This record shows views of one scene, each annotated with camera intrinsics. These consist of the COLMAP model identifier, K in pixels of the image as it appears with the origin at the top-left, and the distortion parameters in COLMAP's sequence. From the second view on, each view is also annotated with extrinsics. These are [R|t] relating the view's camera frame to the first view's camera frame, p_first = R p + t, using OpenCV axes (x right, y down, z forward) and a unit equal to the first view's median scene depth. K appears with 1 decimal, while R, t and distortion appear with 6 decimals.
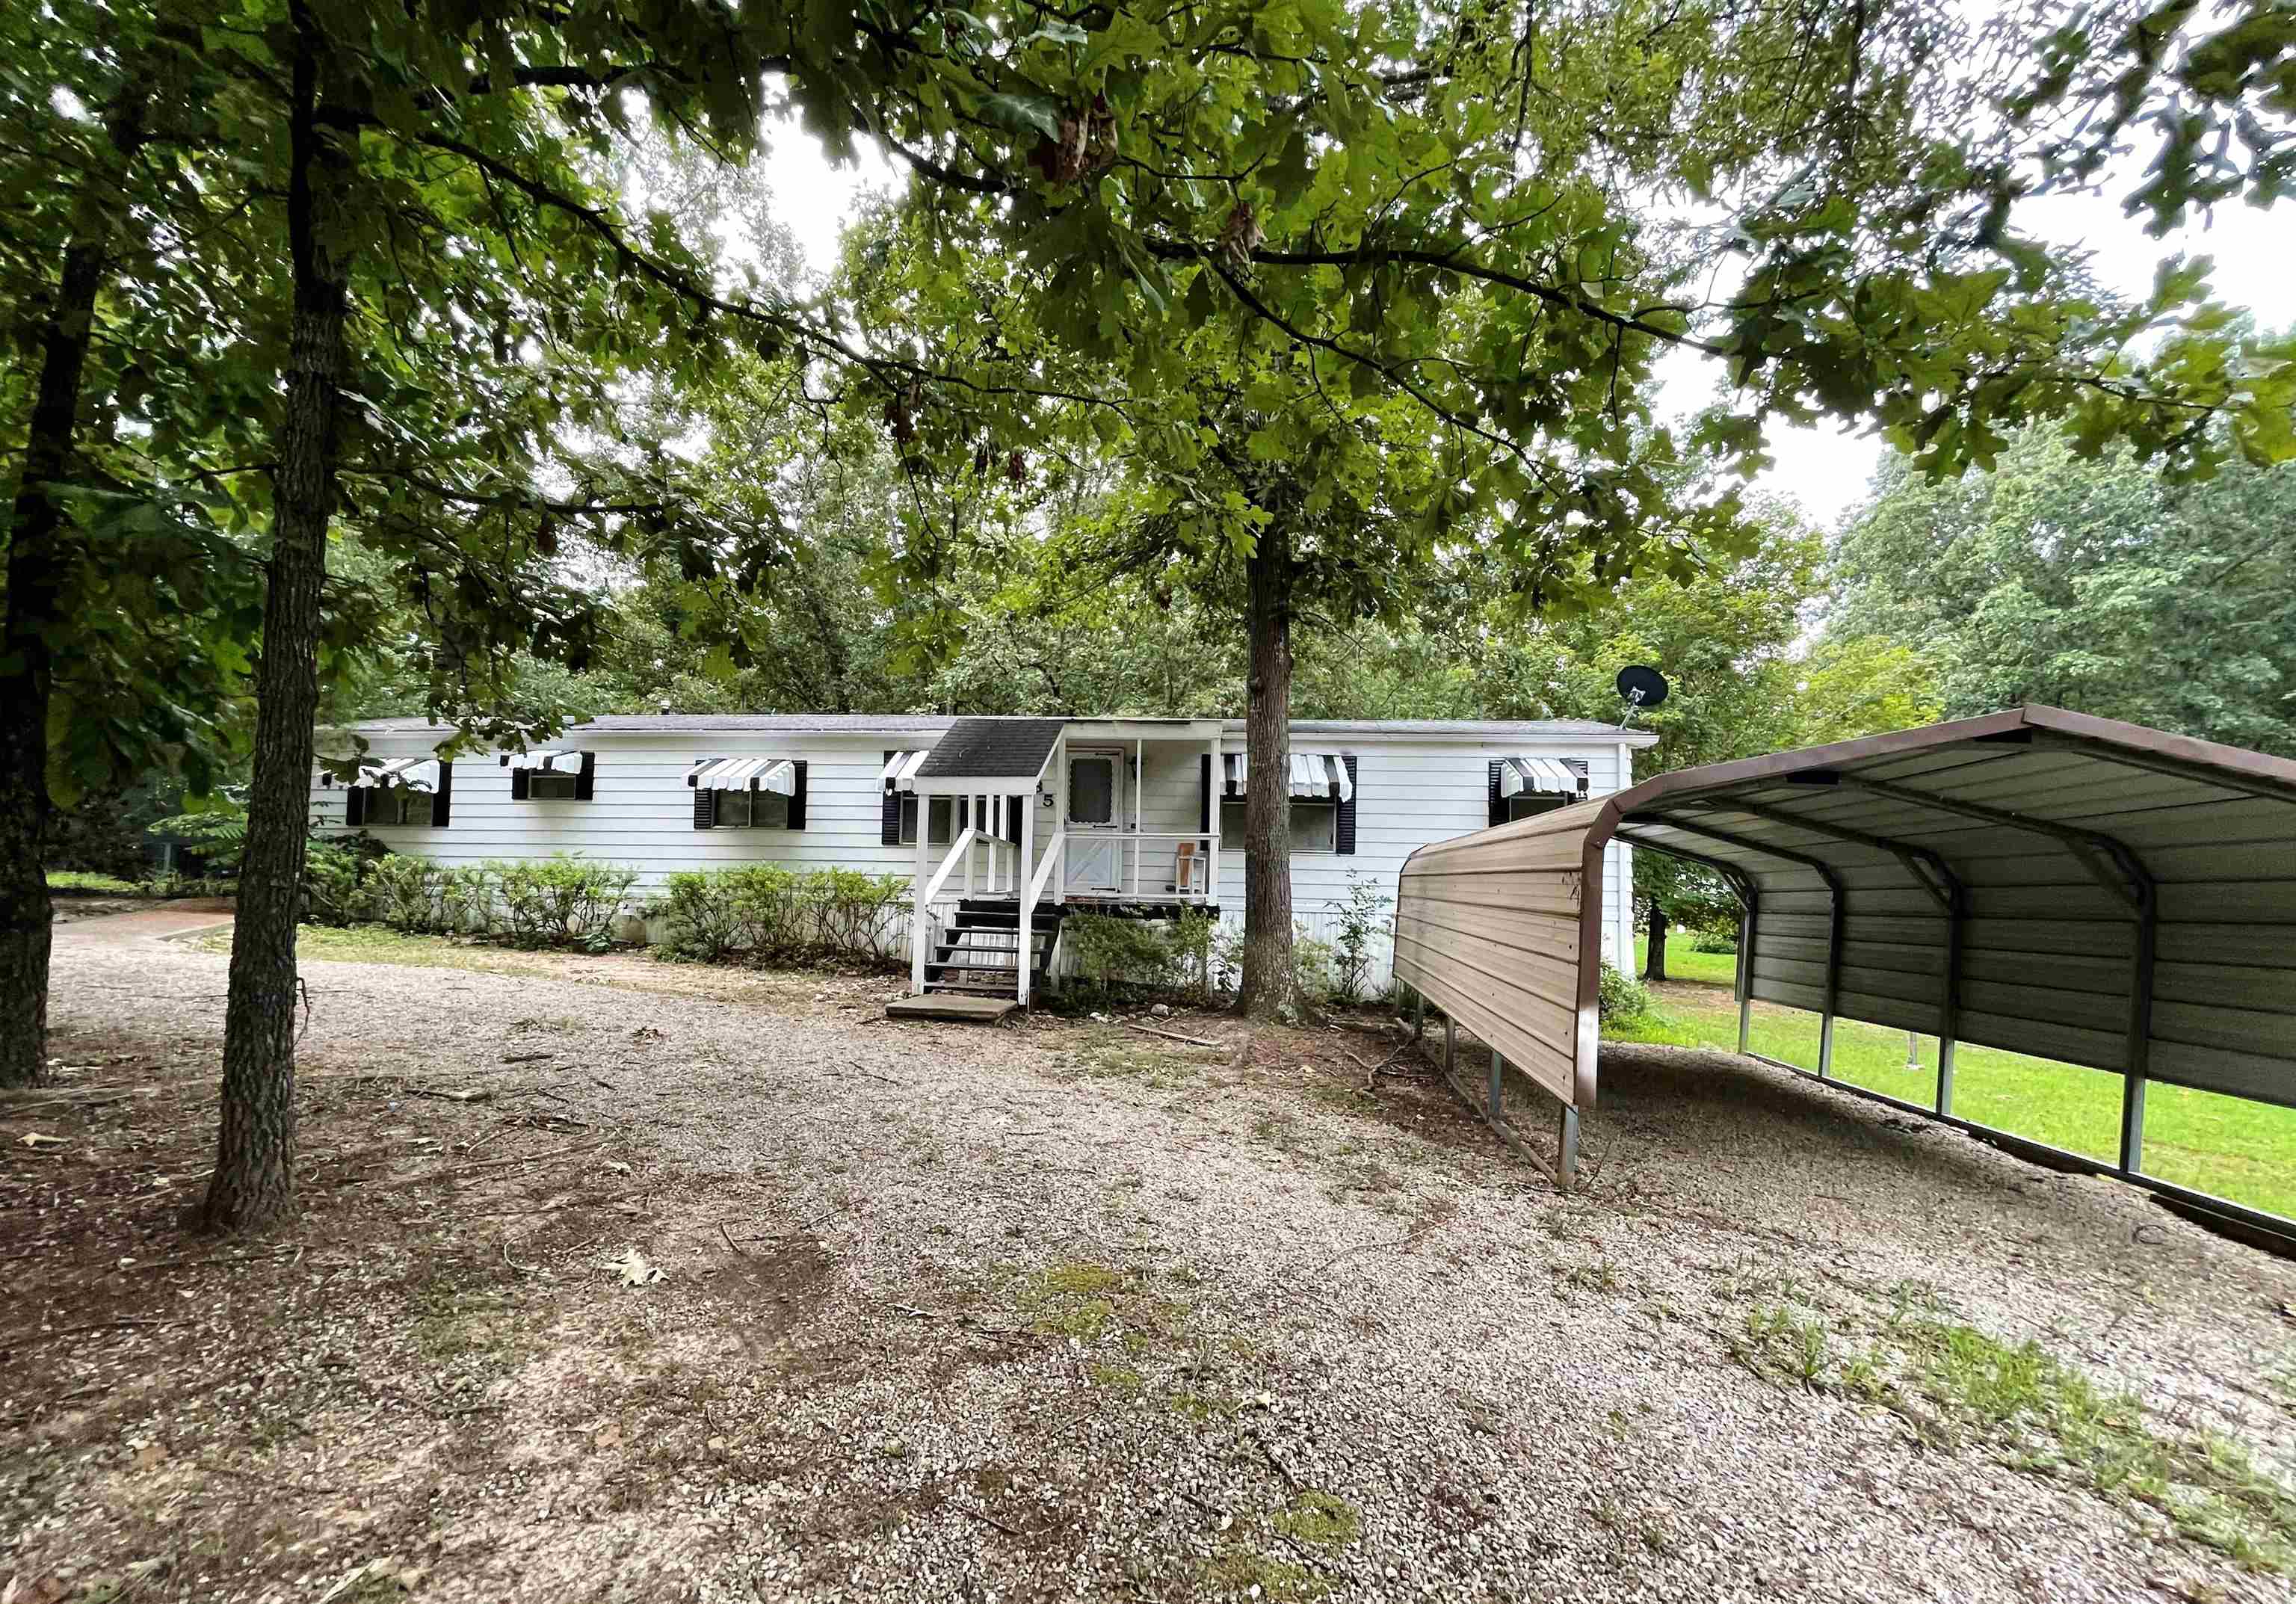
lens RADIAL K [[937.7, 0, 1121.0], [0, 937.7, 857.2], [0, 0, 1]] dist [0.001878, 0.000333]
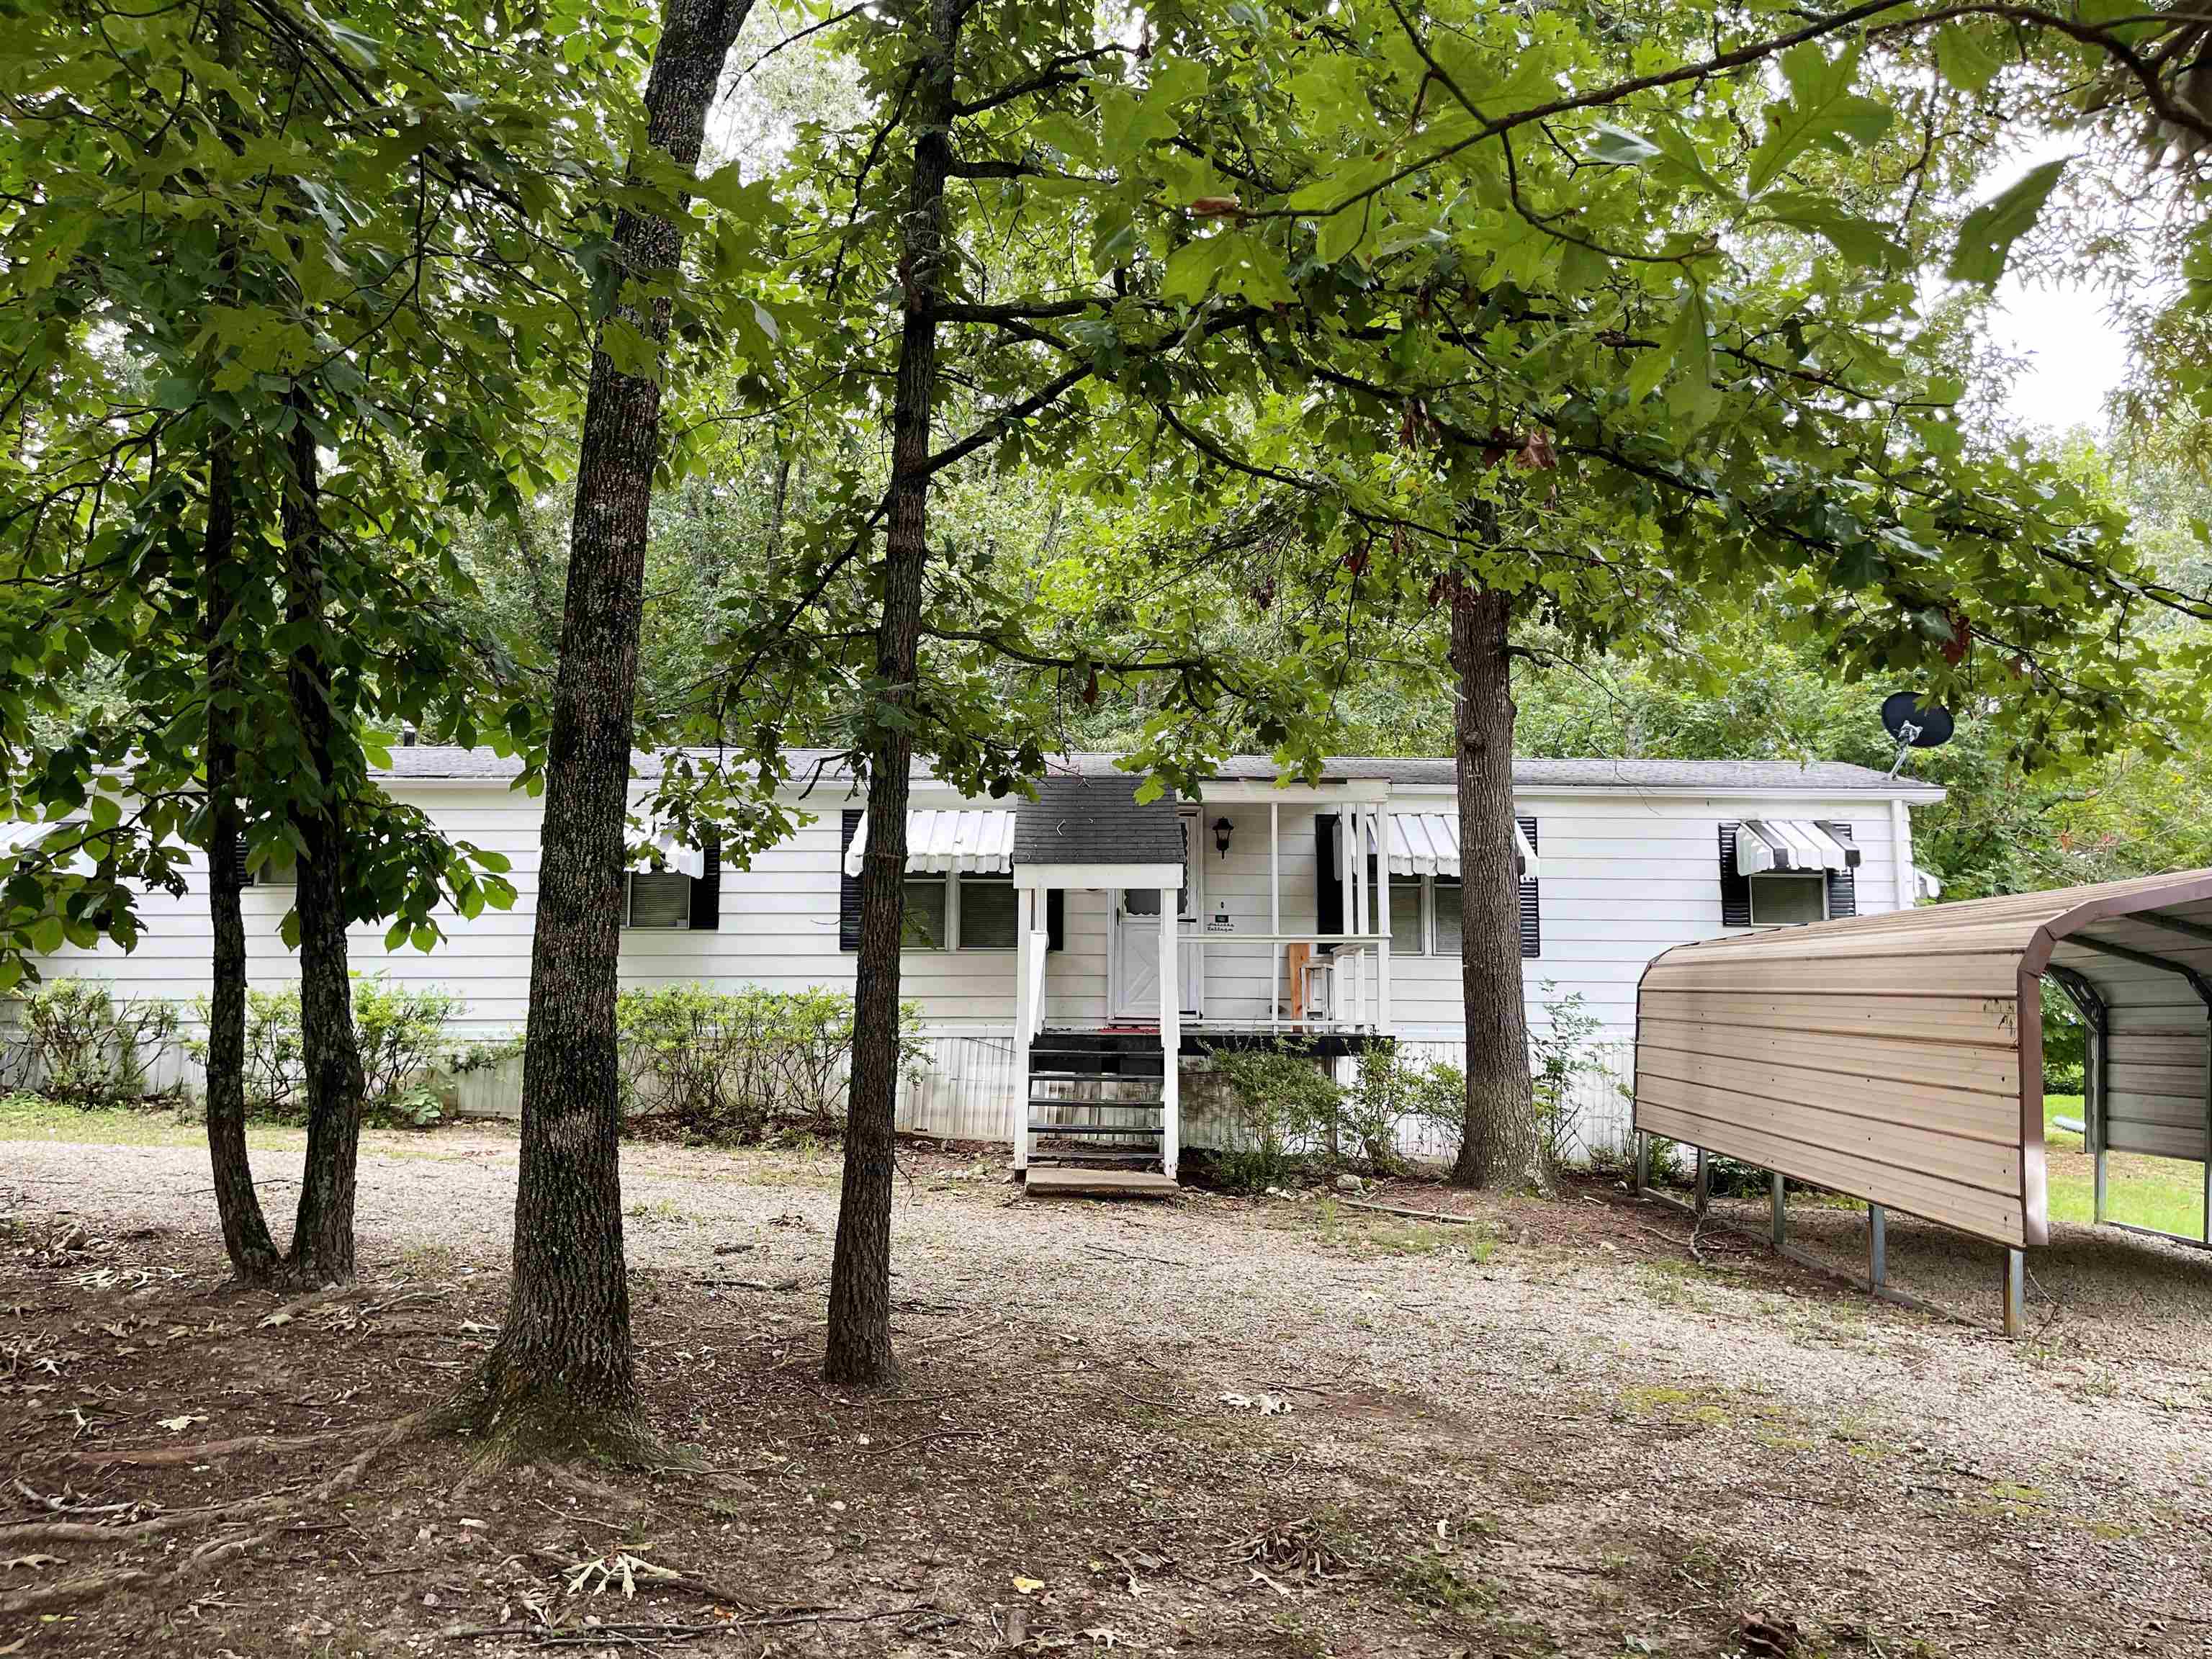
lens RADIAL K [[1673.5, 0, 1107.2], [0, 1673.5, 831.2], [0, 0, 1]] dist [0.035251, -0.012003]
pose [[0.993625, -0.005003, 0.112627, -0.214155], [0.012536, 0.997722, -0.066278, -0.018705], [-0.112039, 0.067268, 0.991424, -0.214369]]
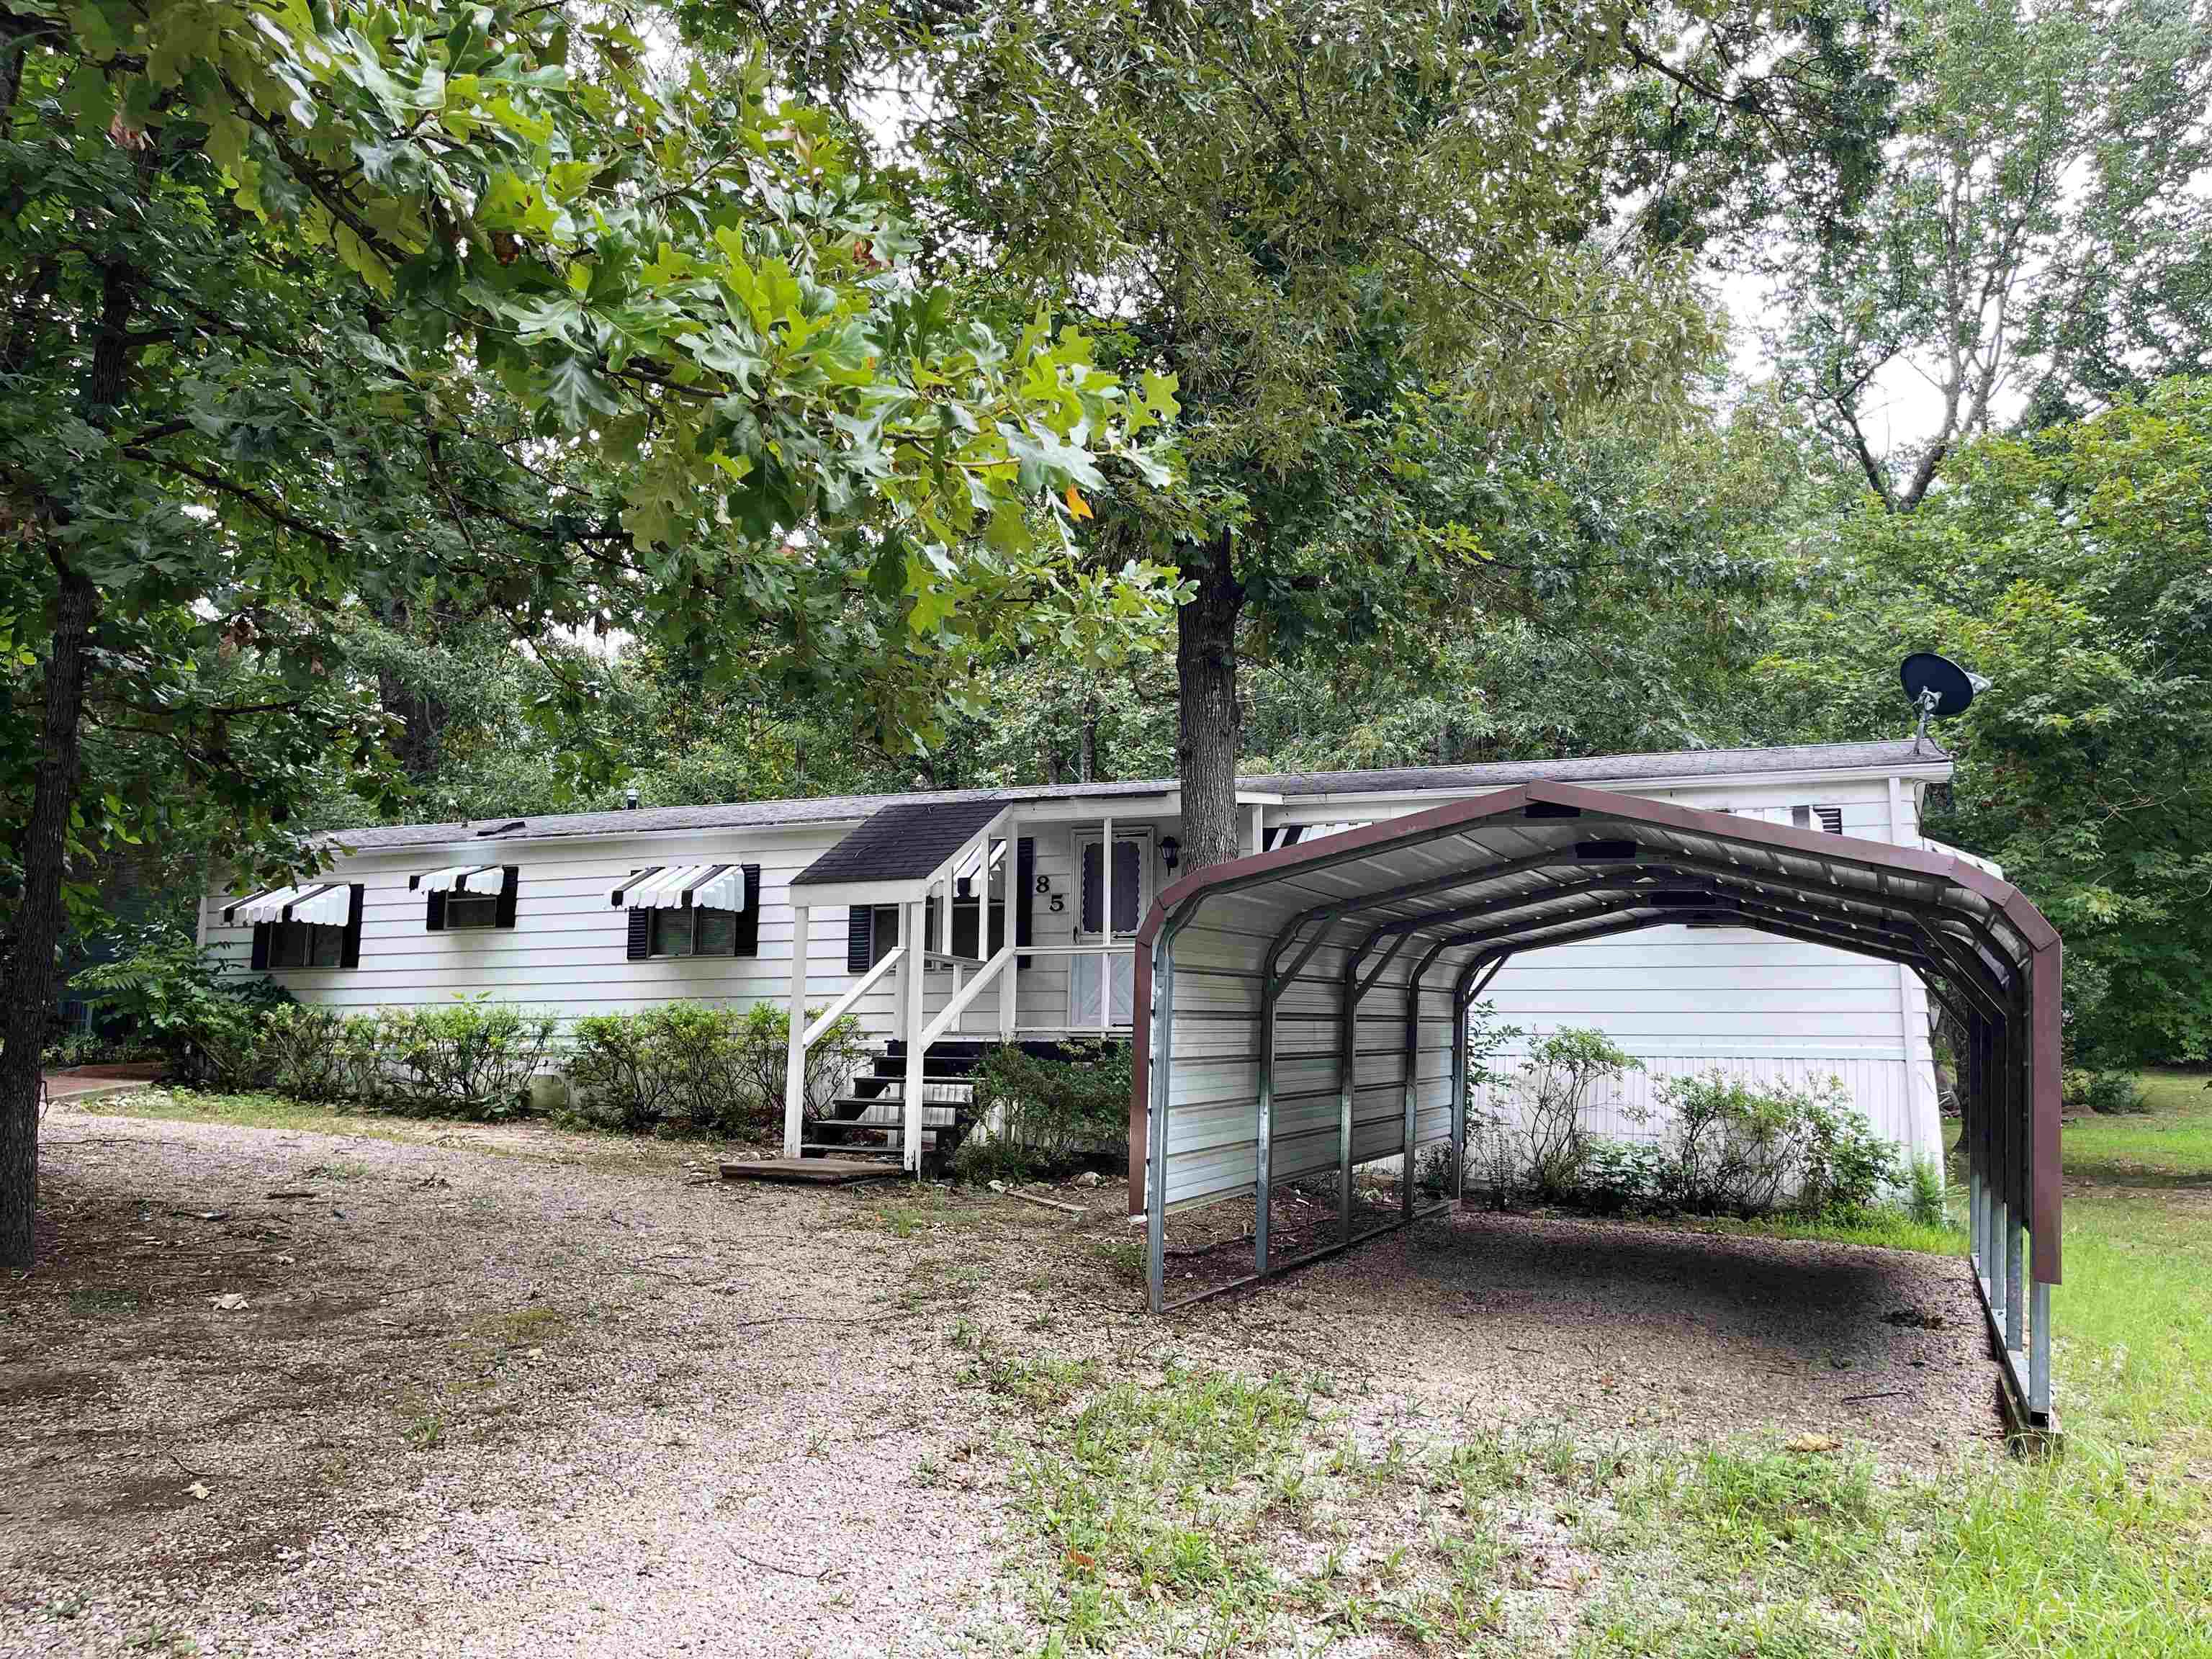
lens RADIAL K [[1673.5, 0, 1104.0], [0, 1673.5, 833.2], [0, 0, 1]] dist [0.035251, -0.012003]
pose [[0.961594, -0.053016, -0.269308, 0.320857], [0.026994, 0.994679, -0.099426, 0.015008], [0.273147, 0.088338, 0.957908, -0.235949]]
